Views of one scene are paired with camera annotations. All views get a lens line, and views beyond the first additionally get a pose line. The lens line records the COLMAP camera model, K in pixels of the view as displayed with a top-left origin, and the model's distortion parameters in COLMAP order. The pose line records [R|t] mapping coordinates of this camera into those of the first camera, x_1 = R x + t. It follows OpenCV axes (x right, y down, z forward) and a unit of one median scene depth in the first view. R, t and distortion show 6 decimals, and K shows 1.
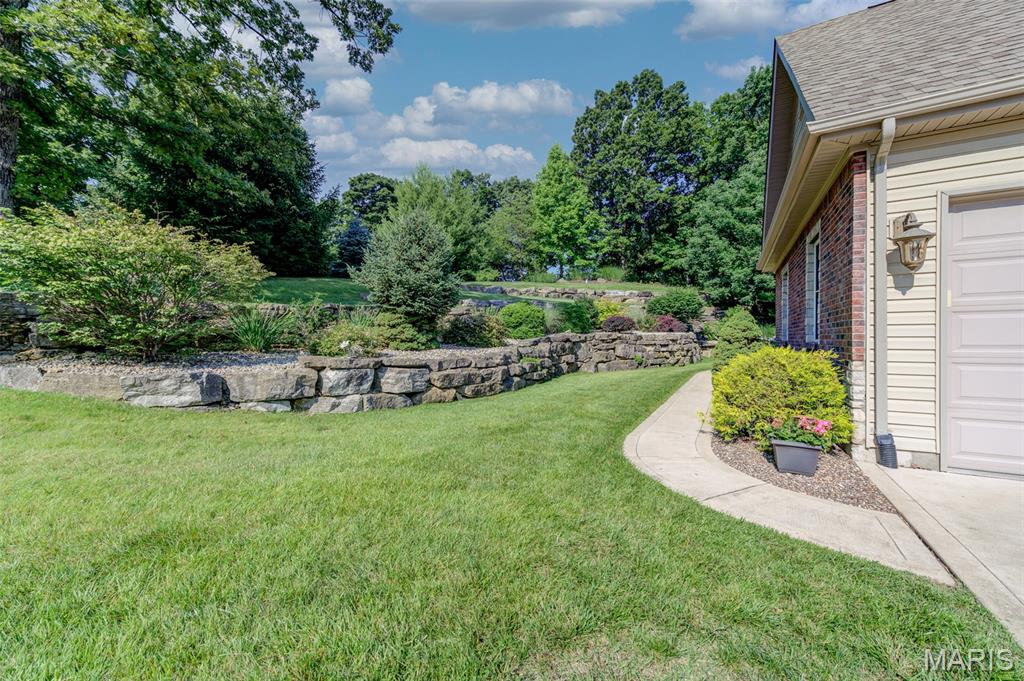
lens RADIAL K [[408.2, 0, 517.2], [0, 408.2, 343.3], [0, 0, 1]] dist [0.005584, -0.001966]
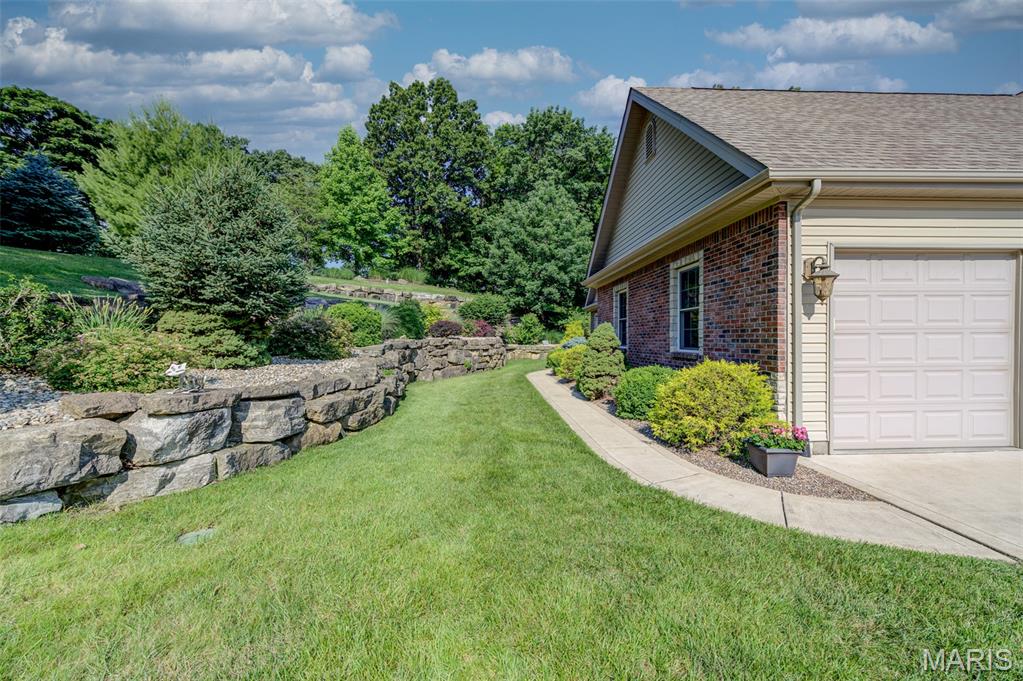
lens RADIAL K [[406.1, 0, 546.7], [0, 406.1, 345.6], [0, 0, 1]] dist [0.006694, -0.001426]
pose [[0.848819, -0.004693, 0.528662, -0.068443], [0.005641, 0.999984, -0.000180, -0.006892], [-0.528653, 0.003135, 0.848832, 0.057393]]
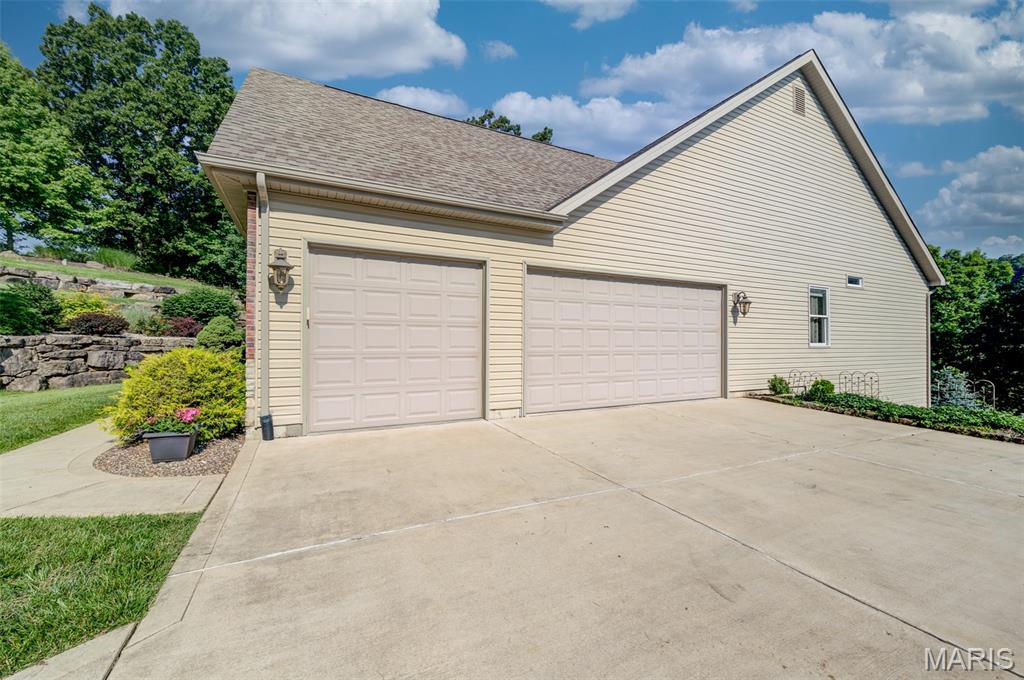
lens RADIAL K [[408.2, 0, 501.0], [0, 408.2, 342.6], [0, 0, 1]] dist [0.005584, -0.001966]
pose [[0.559024, 0.011874, 0.829067, 0.038910], [0.003699, 0.999852, -0.016814, 0.002936], [-0.829144, 0.012466, 0.558897, -0.054475]]
